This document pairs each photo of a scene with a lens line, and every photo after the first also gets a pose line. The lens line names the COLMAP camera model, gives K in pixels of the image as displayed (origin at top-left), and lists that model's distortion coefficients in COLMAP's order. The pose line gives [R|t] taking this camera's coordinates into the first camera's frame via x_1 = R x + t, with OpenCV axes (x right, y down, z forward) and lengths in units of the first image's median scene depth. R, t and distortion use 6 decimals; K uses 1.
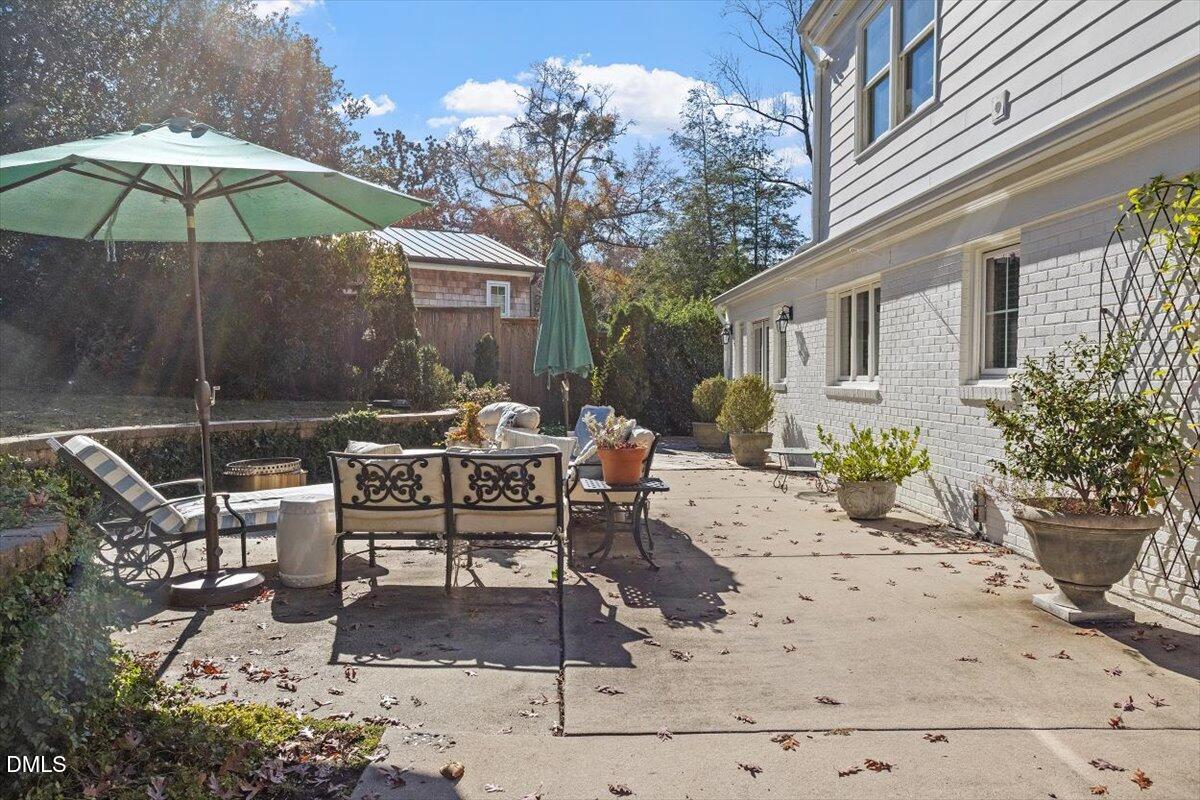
lens RADIAL K [[586.1, 0, 598.0], [0, 586.1, 382.6], [0, 0, 1]] dist [-0.048842, 0.024664]
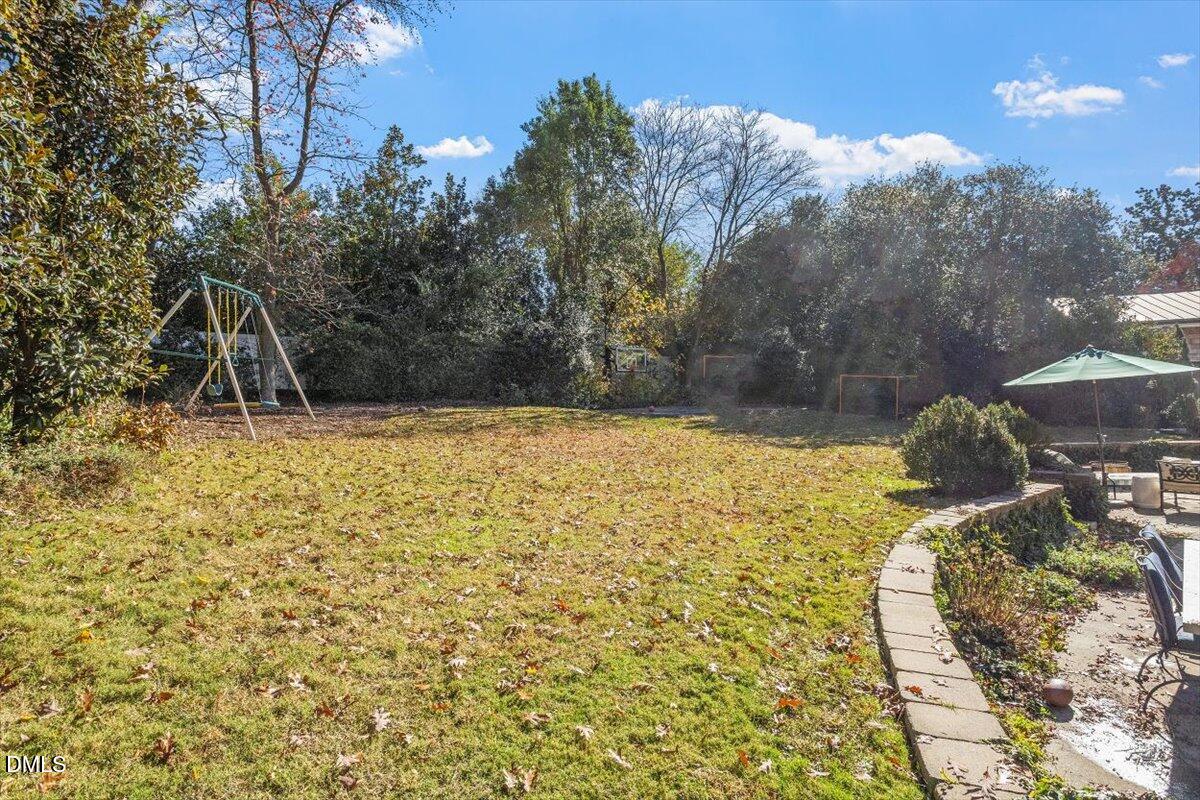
lens RADIAL K [[586.1, 0, 598.0], [0, 586.1, 382.6], [0, 0, 1]] dist [-0.048842, 0.024664]
pose [[0.447625, -0.022147, -0.893947, 0.369619], [0.032417, 0.999438, -0.008529, -0.145321], [0.893634, -0.025161, 0.448091, -1.200410]]
